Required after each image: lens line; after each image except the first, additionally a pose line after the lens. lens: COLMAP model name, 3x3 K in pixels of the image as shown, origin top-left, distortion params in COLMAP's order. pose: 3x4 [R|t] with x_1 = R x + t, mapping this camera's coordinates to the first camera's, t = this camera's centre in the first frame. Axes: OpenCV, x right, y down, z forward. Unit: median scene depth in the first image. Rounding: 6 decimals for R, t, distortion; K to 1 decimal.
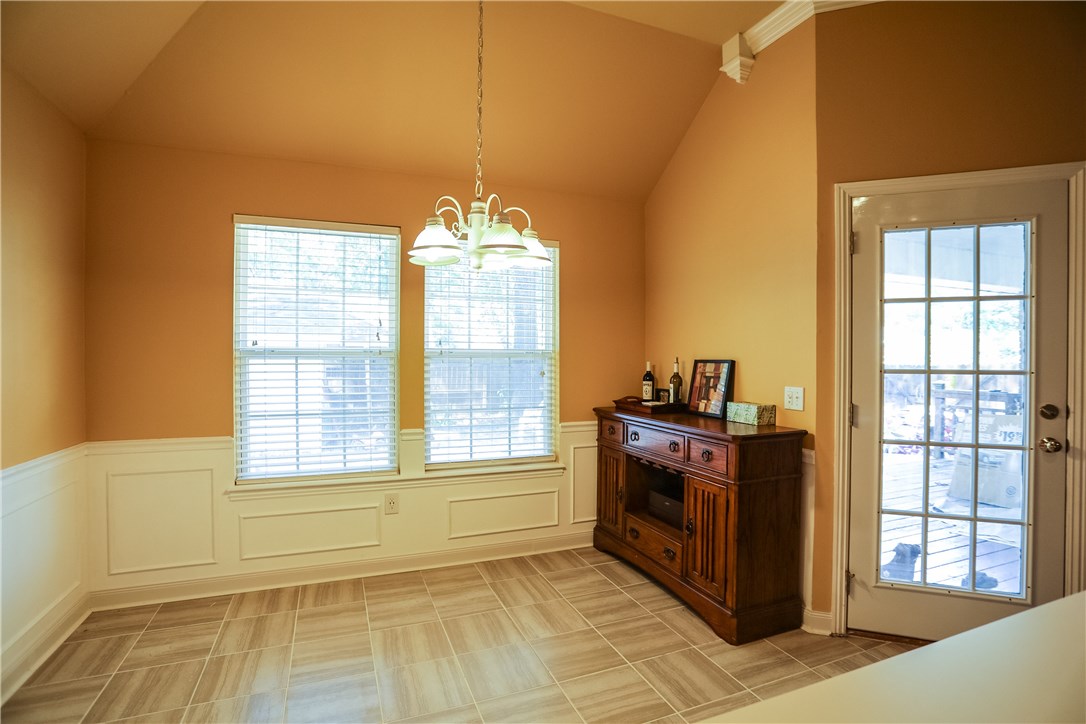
lens RADIAL K [[529.1, 0, 541.6], [0, 529.1, 360.9], [0, 0, 1]] dist [-0.074606, 0.028609]
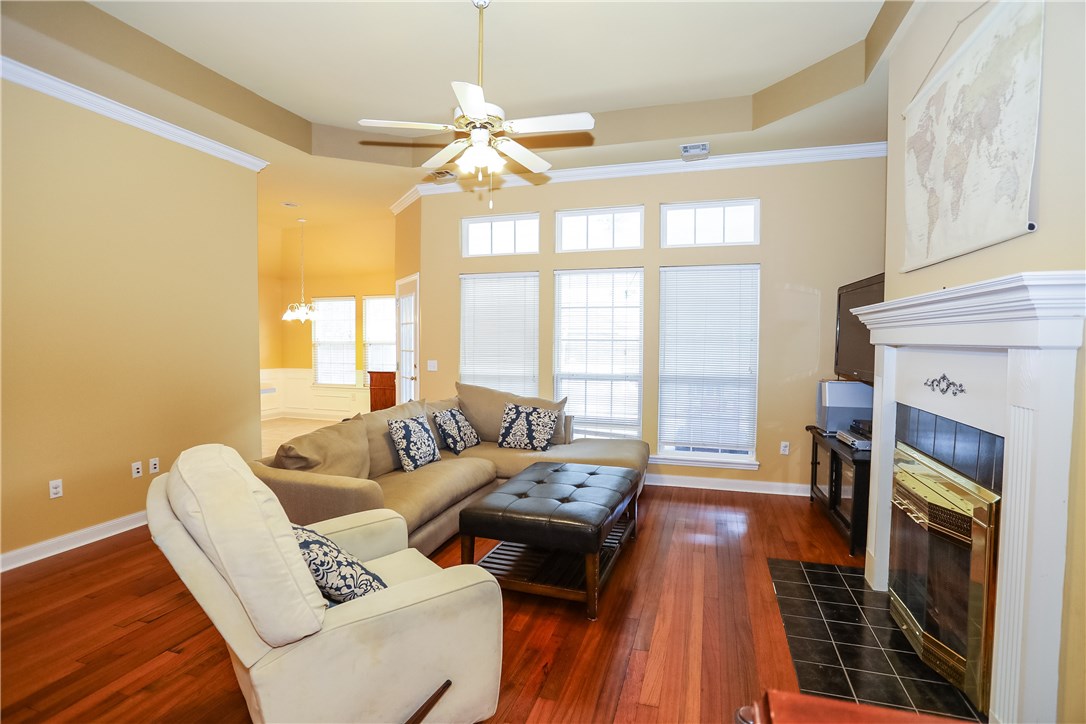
lens RADIAL K [[504.5, 0, 543.0], [0, 504.5, 362.0], [0, 0, 1]] dist [-0.118089, 0.000437]
pose [[0.777279, 0.024655, -0.628672, 2.404233], [-0.000859, 0.999273, 0.038127, -0.016851], [0.629155, -0.029095, 0.776735, -0.495567]]
